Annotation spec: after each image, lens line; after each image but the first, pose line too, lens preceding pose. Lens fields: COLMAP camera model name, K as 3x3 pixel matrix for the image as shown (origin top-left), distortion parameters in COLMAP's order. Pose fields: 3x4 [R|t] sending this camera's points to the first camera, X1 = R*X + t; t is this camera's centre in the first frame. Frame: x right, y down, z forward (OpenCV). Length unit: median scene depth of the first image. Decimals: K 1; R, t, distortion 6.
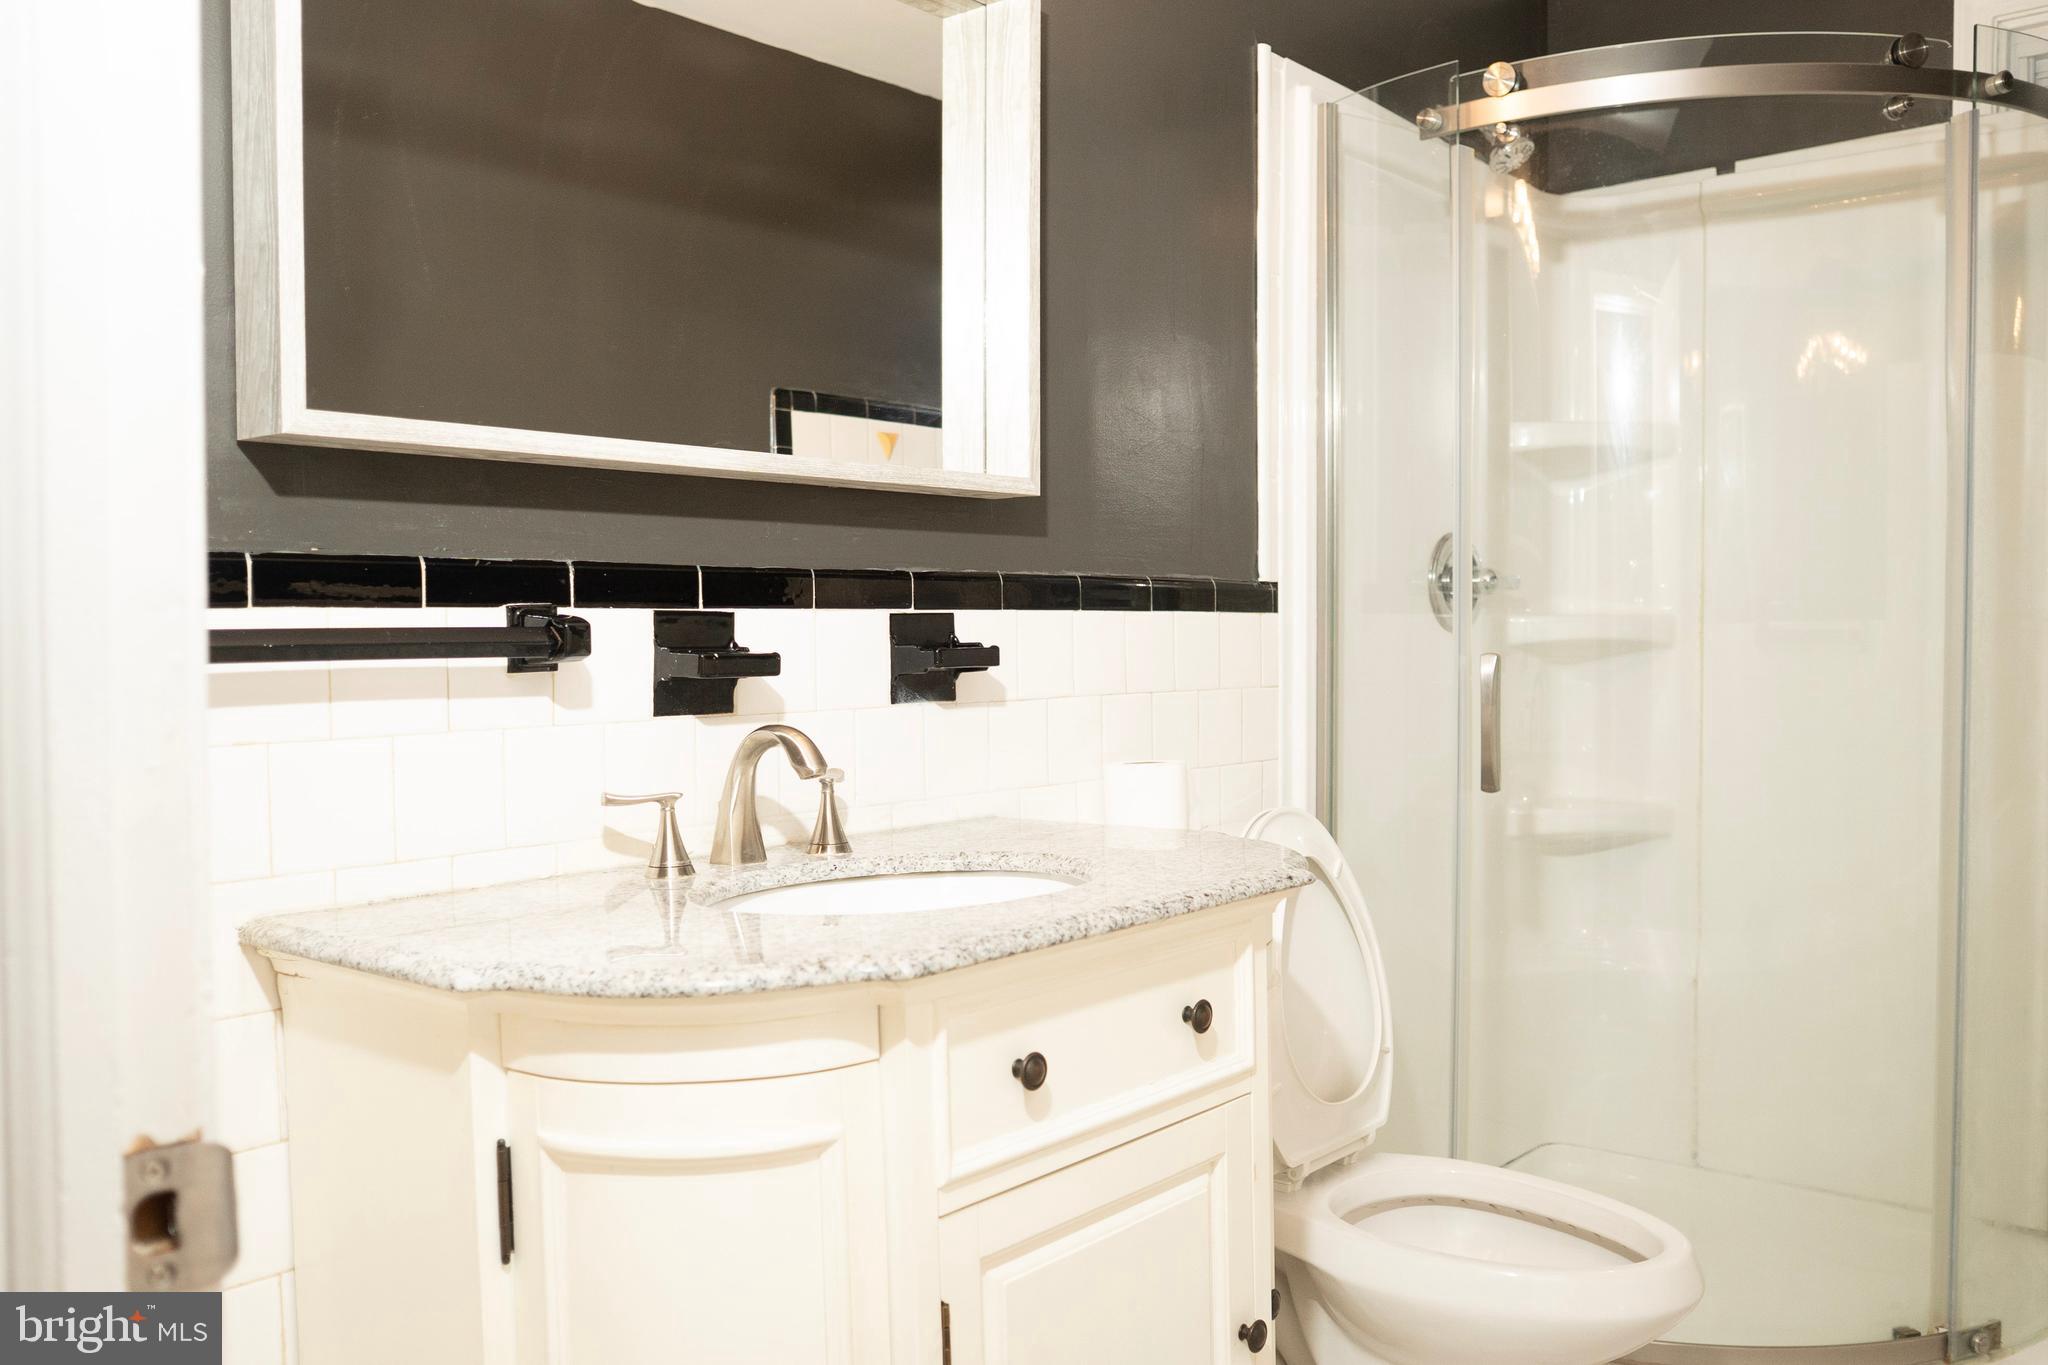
lens RADIAL K [[1660.6, 0, 1045.9], [0, 1660.6, 703.8], [0, 0, 1]] dist [-0.100087, 0.102595]
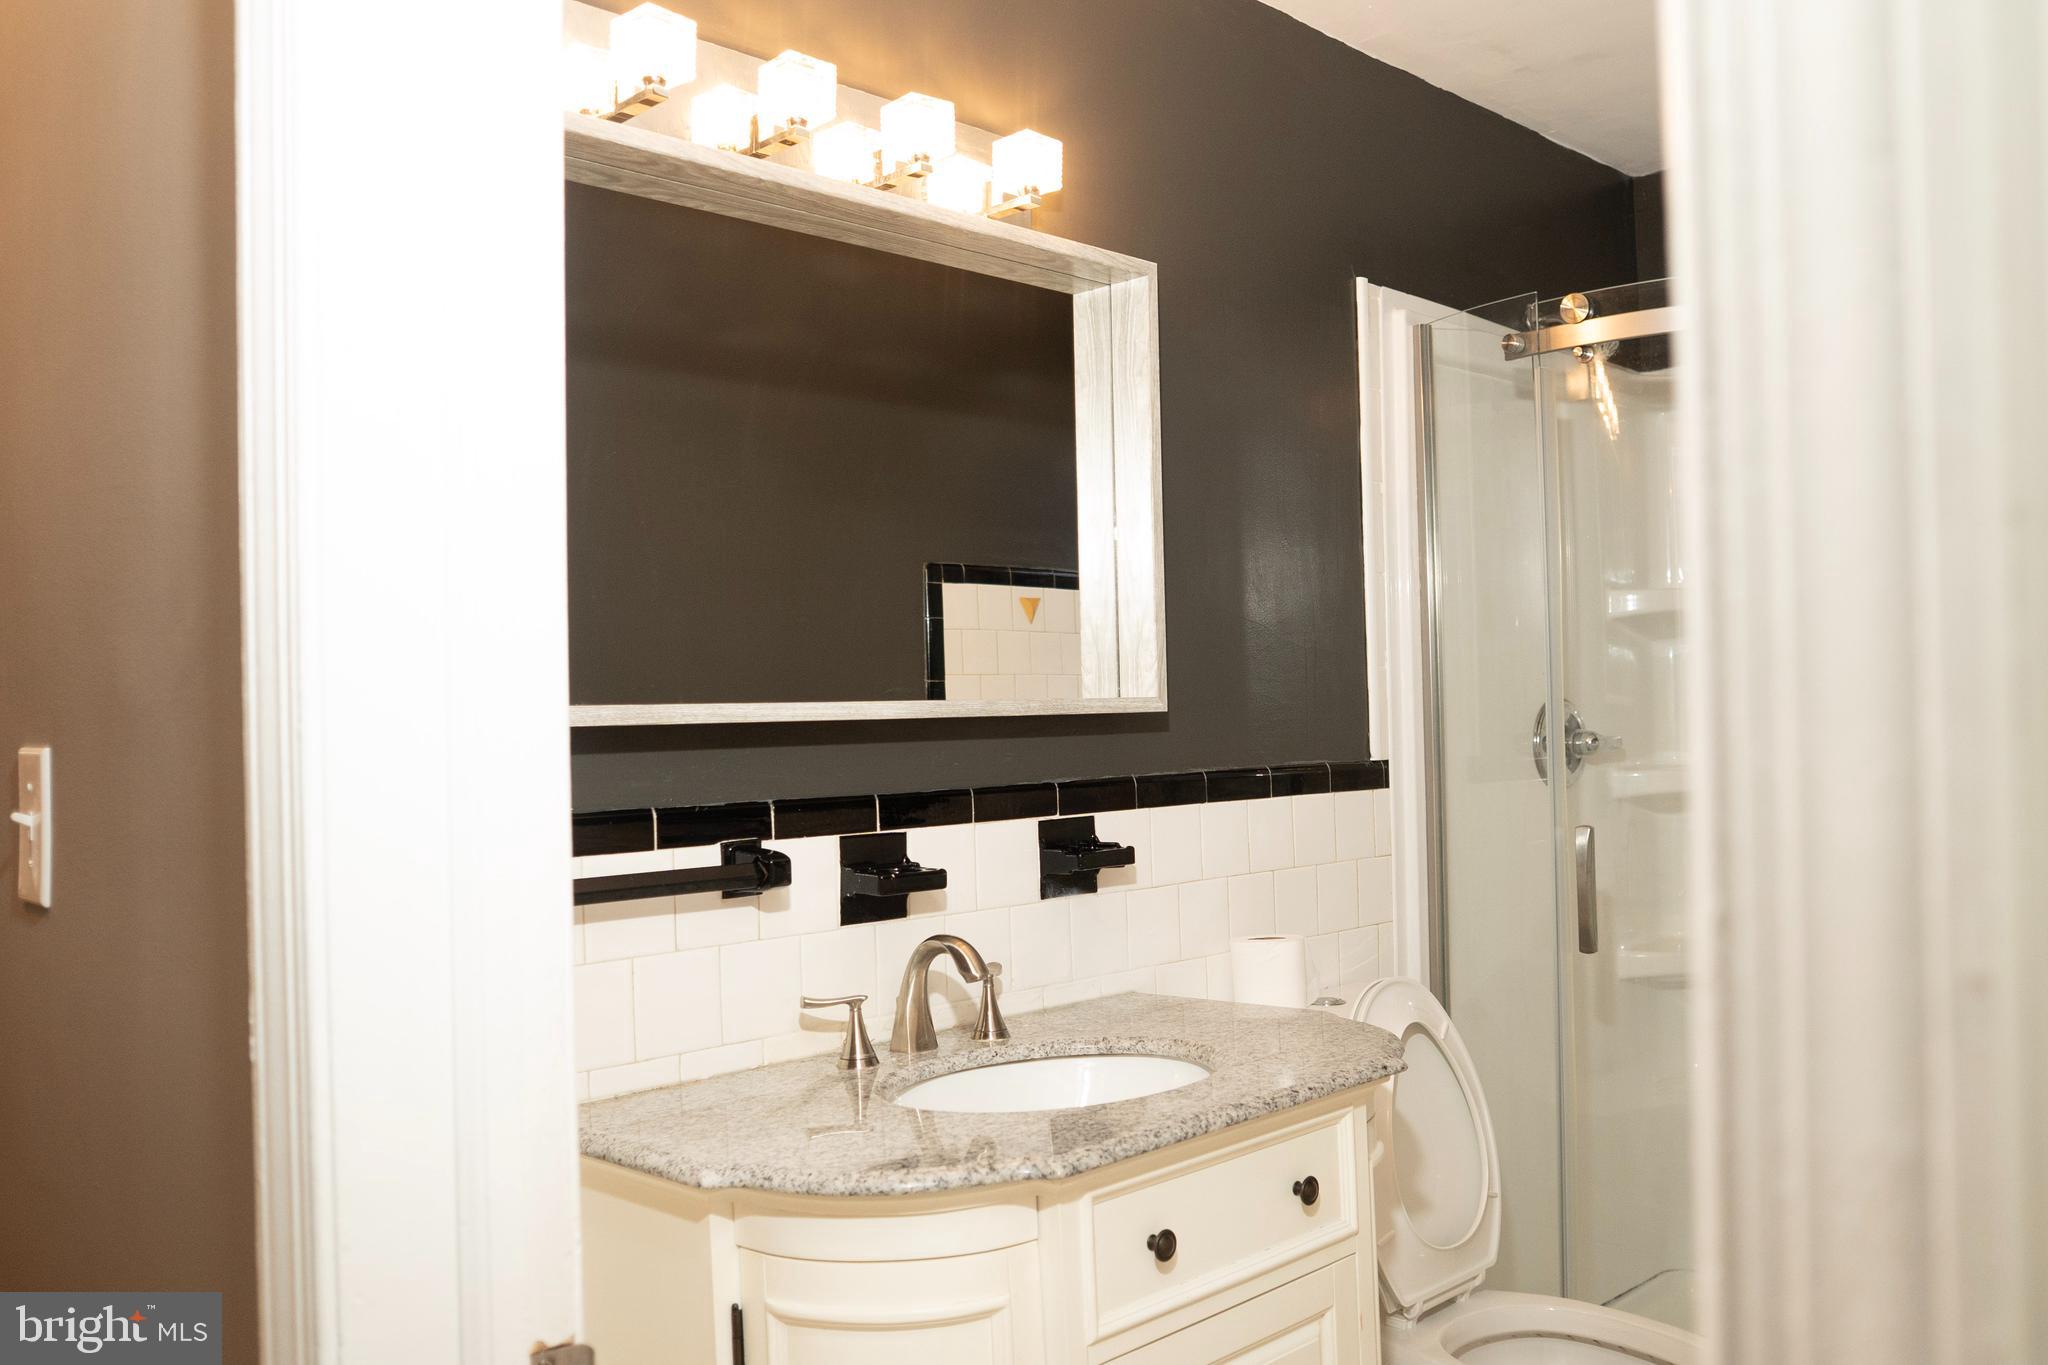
lens RADIAL K [[1660.6, 0, 1045.9], [0, 1660.6, 703.8], [0, 0, 1]] dist [-0.100087, 0.102595]
pose [[0.996049, -0.022135, -0.086007, 0.014012], [0.017504, 0.998375, -0.054229, -0.085328], [0.087067, 0.052510, 0.994818, -0.175064]]
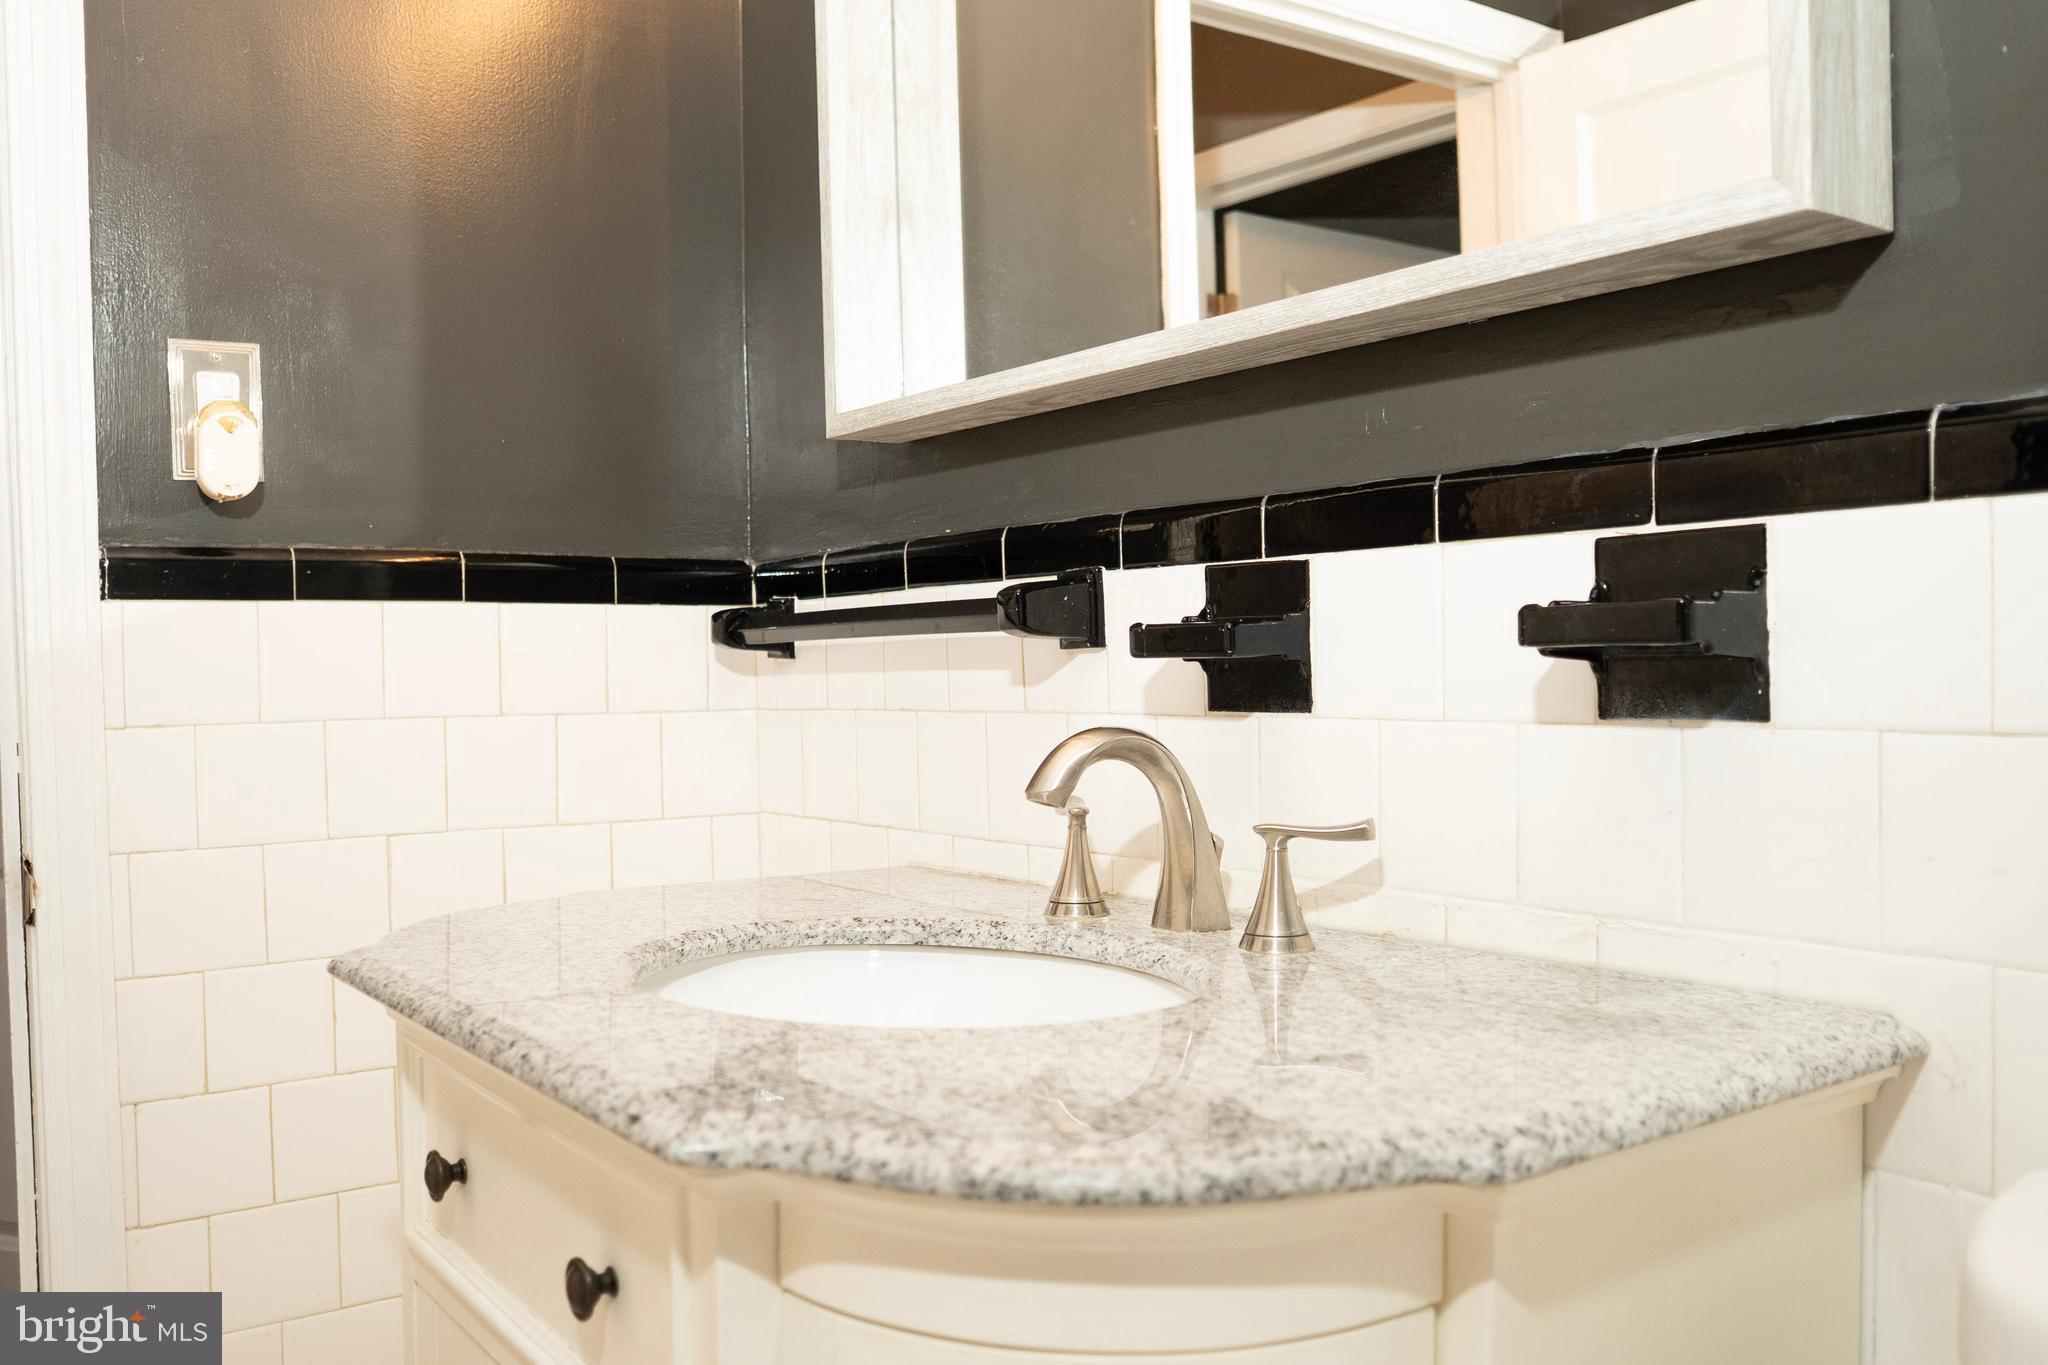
lens RADIAL K [[1660.6, 0, 1045.9], [0, 1660.6, 703.8], [0, 0, 1]] dist [-0.100087, 0.102595]
pose [[-0.228300, 0.033816, -0.973003, 0.503863], [-0.025272, 0.998854, 0.040644, -0.023739], [0.973263, 0.033869, -0.227184, 1.112034]]
